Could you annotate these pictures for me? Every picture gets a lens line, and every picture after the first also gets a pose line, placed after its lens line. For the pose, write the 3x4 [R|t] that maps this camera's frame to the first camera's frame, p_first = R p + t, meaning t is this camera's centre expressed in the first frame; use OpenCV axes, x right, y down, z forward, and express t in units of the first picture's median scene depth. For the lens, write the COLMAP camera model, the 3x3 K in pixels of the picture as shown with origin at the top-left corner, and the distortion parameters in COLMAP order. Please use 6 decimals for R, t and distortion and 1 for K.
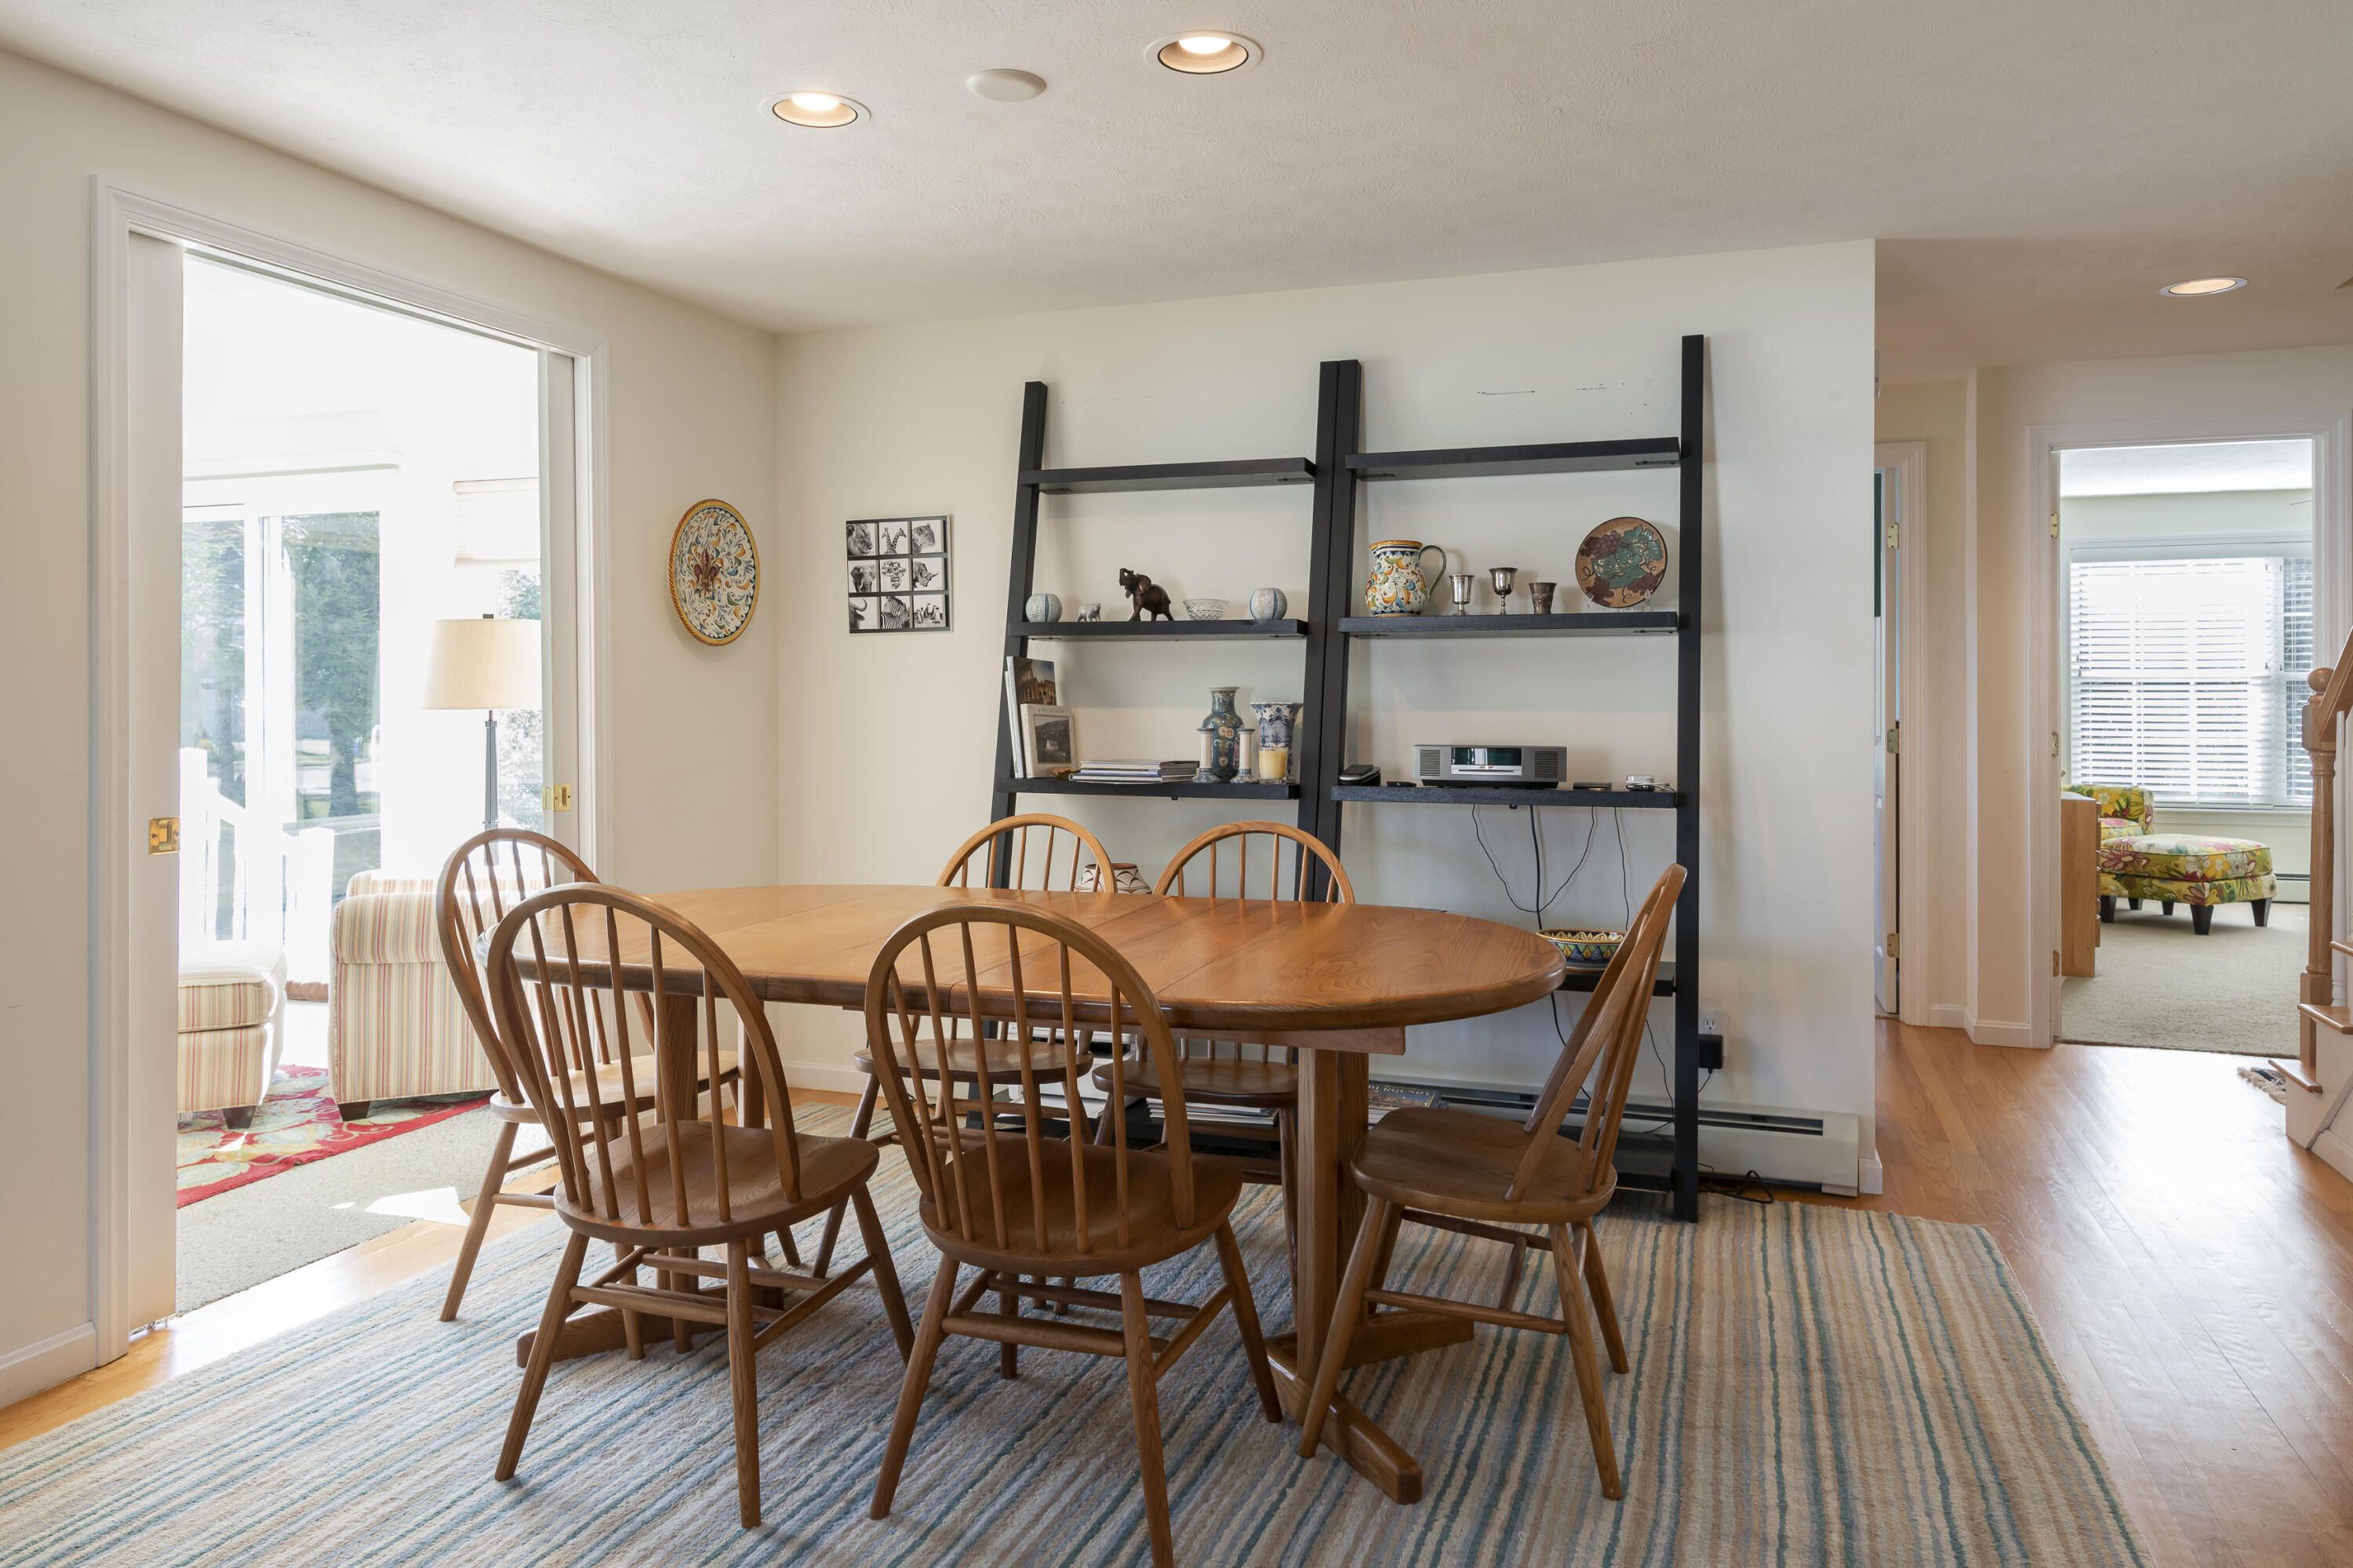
lens RADIAL K [[1552.1, 0, 1172.1], [0, 1552.1, 673.1], [0, 0, 1]] dist [0.000282, 0.000256]
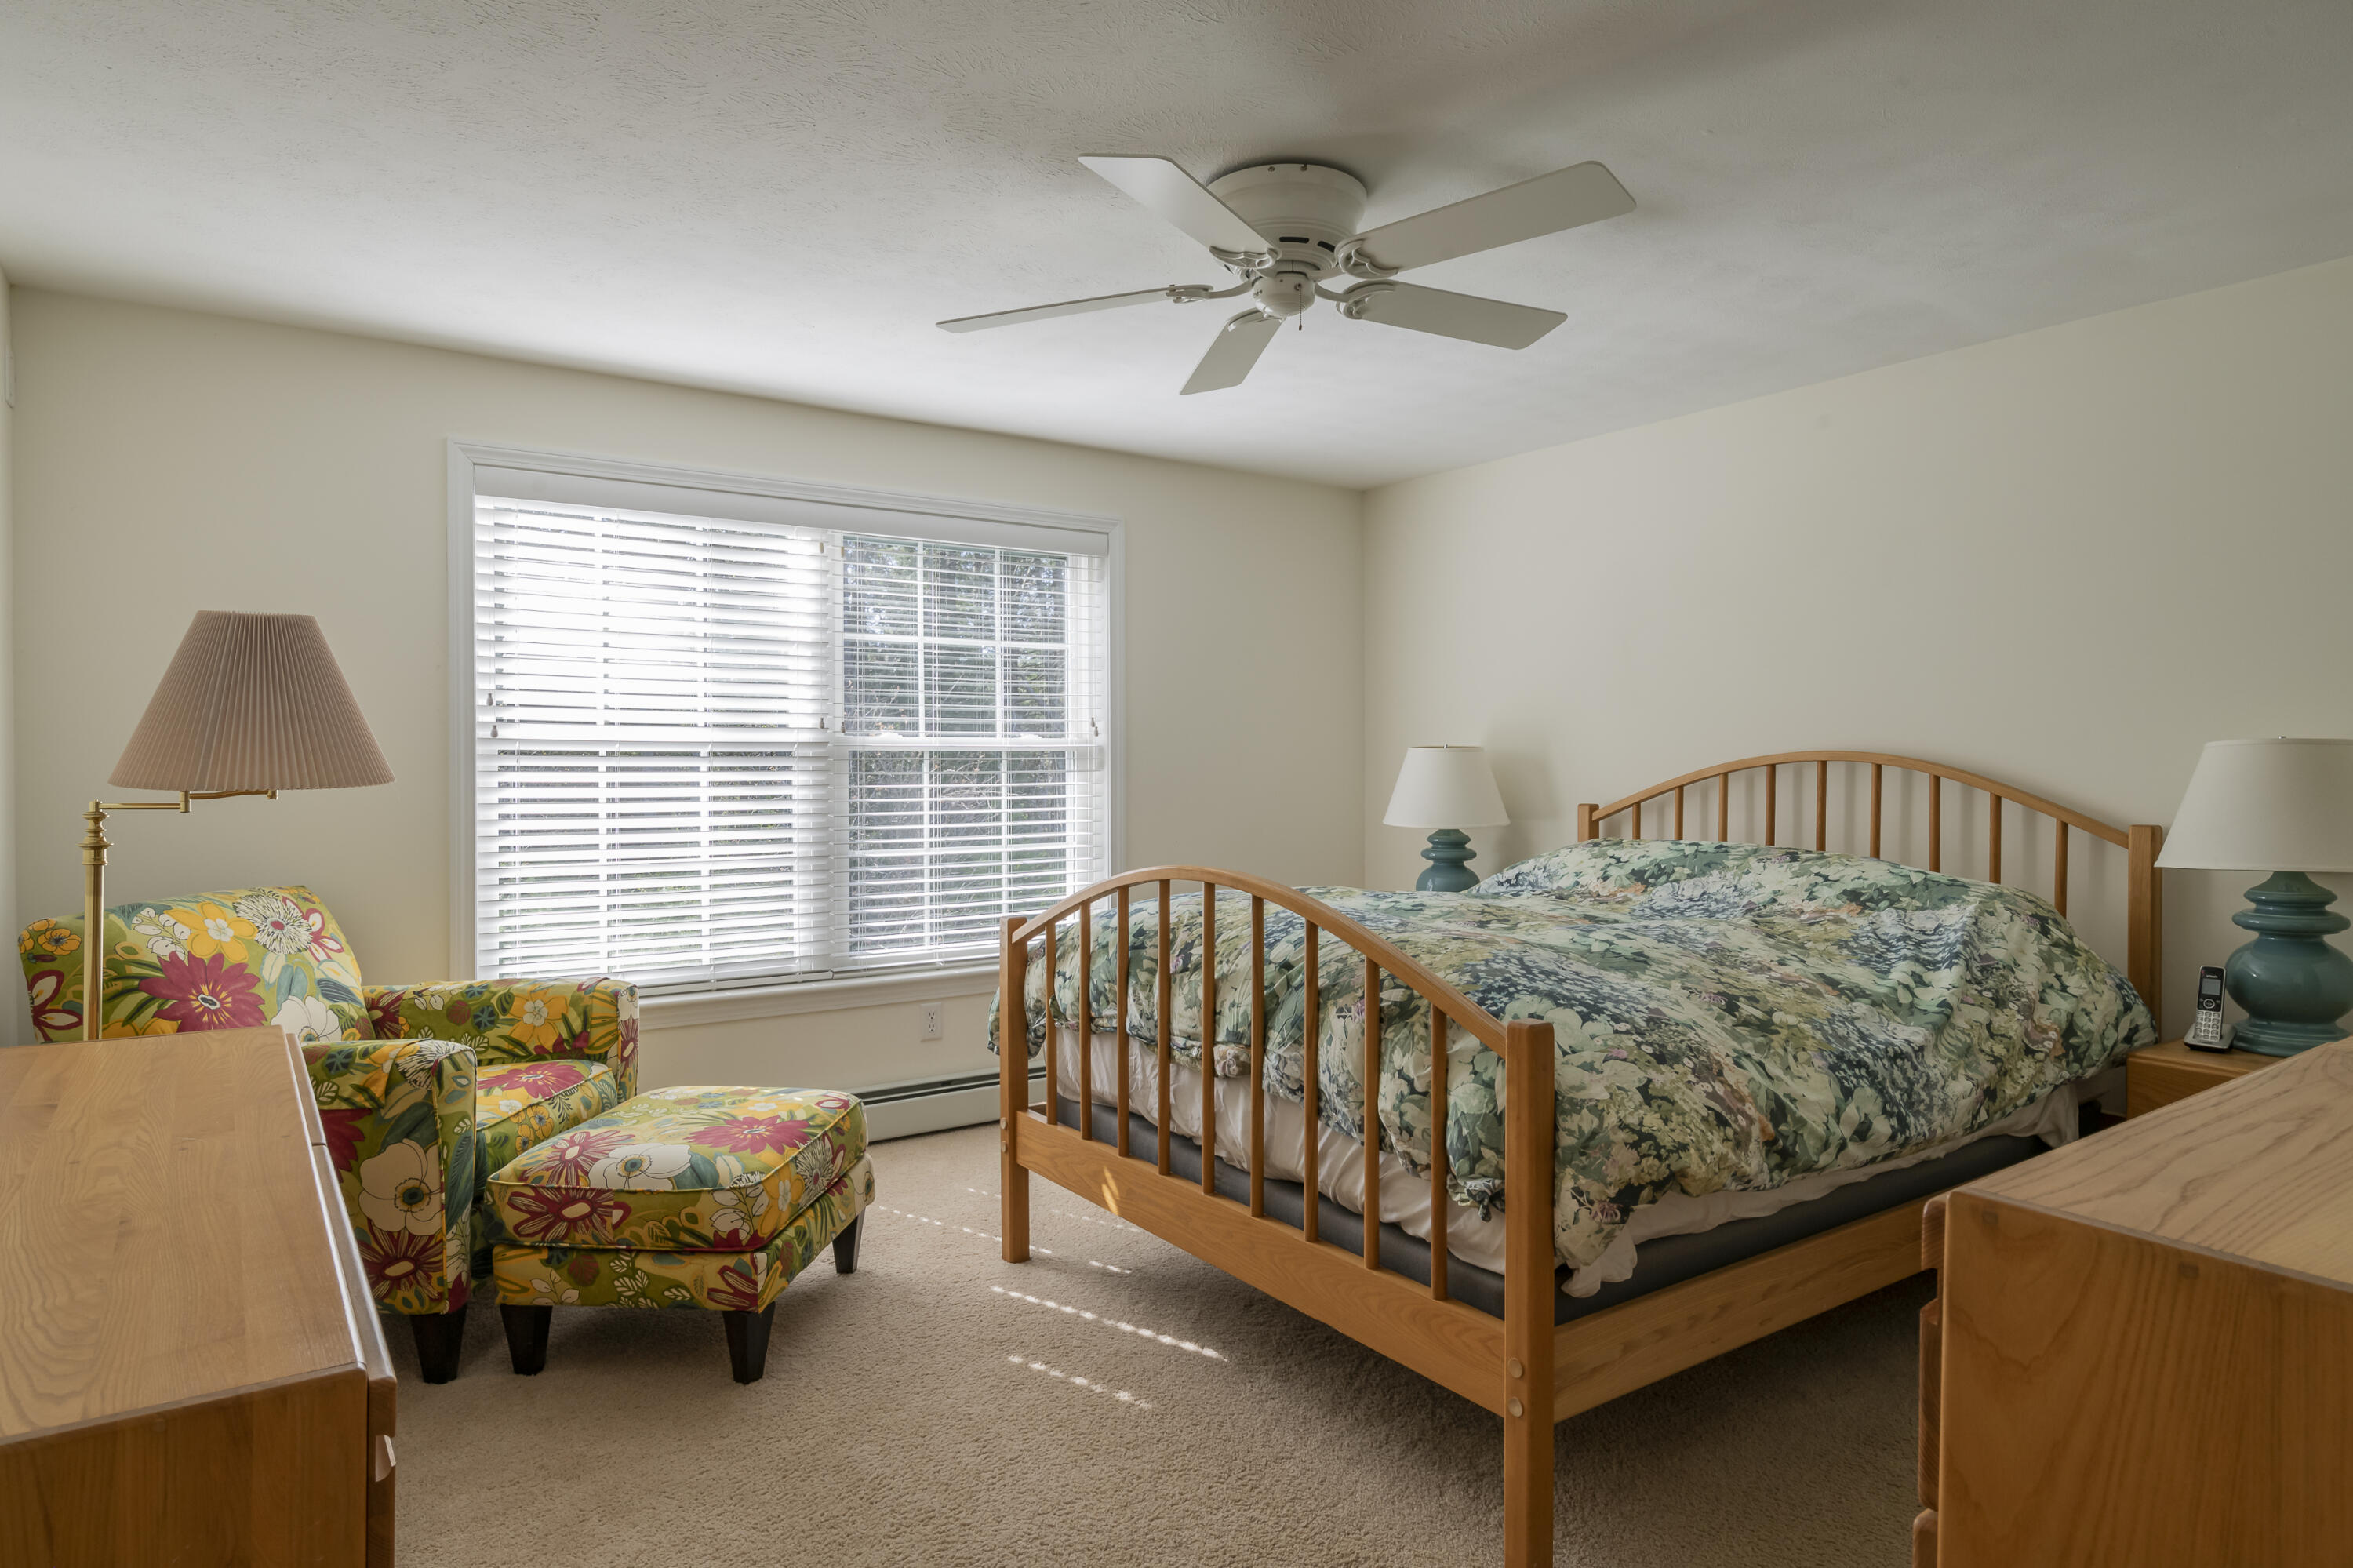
lens RADIAL K [[1302.3, 0, 1176.5], [0, 1302.3, 784.0], [0, 0, 1]] dist [0.000216, -0.000384]
pose [[0.573553, -0.009252, 0.819116, 0.435028], [-0.011786, 0.999740, 0.019545, 0.006461], [-0.819084, -0.020864, 0.573295, 0.691872]]
